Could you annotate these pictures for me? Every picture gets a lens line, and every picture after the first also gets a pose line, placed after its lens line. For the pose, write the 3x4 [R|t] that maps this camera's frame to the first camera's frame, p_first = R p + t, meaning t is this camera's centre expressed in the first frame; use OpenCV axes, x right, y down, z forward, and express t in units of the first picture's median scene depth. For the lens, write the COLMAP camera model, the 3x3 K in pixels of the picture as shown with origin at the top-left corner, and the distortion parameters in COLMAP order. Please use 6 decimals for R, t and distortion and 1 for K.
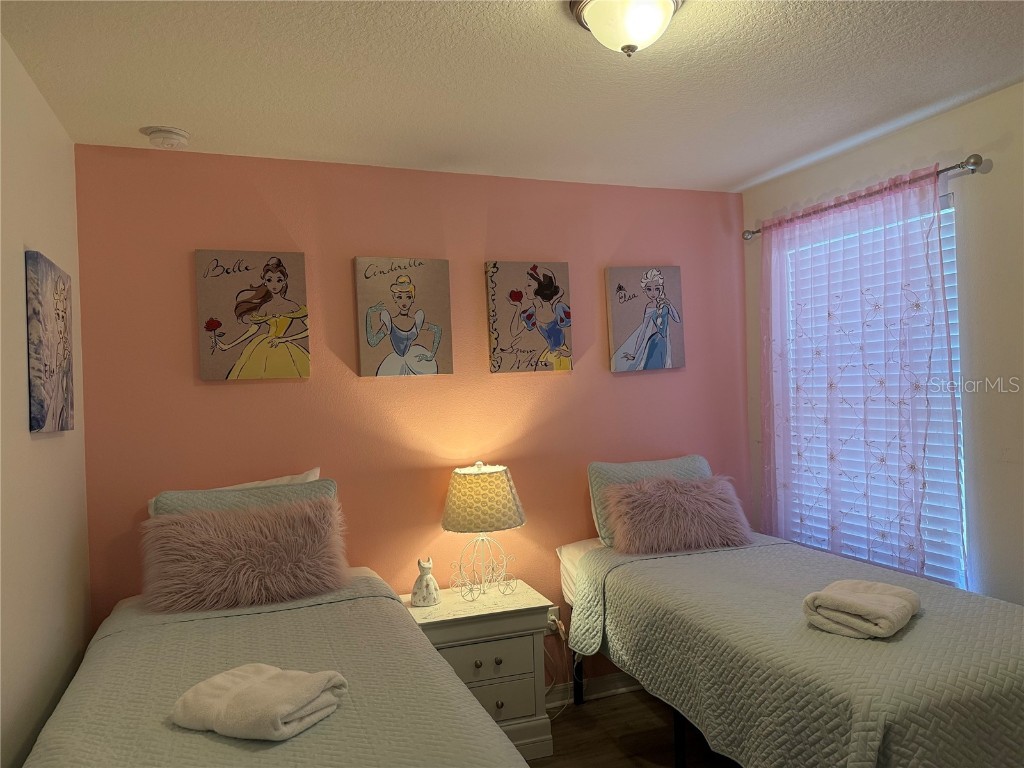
lens RADIAL K [[731.0, 0, 508.1], [0, 731.0, 380.0], [0, 0, 1]] dist [0.090756, -0.112696]
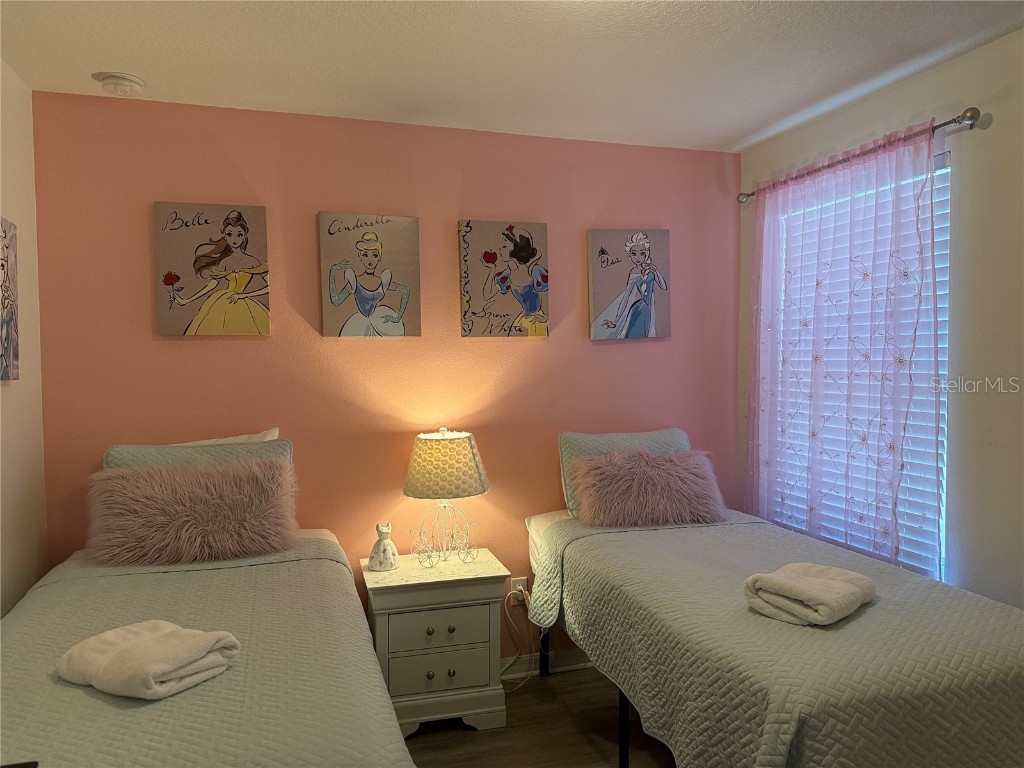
lens RADIAL K [[731.0, 0, 508.1], [0, 731.0, 380.0], [0, 0, 1]] dist [0.090756, -0.112696]
pose [[0.997817, 0.029737, -0.058963, 0.107256], [-0.027412, 0.998829, 0.039854, 0.008061], [0.060080, -0.038150, 0.997464, 0.037906]]
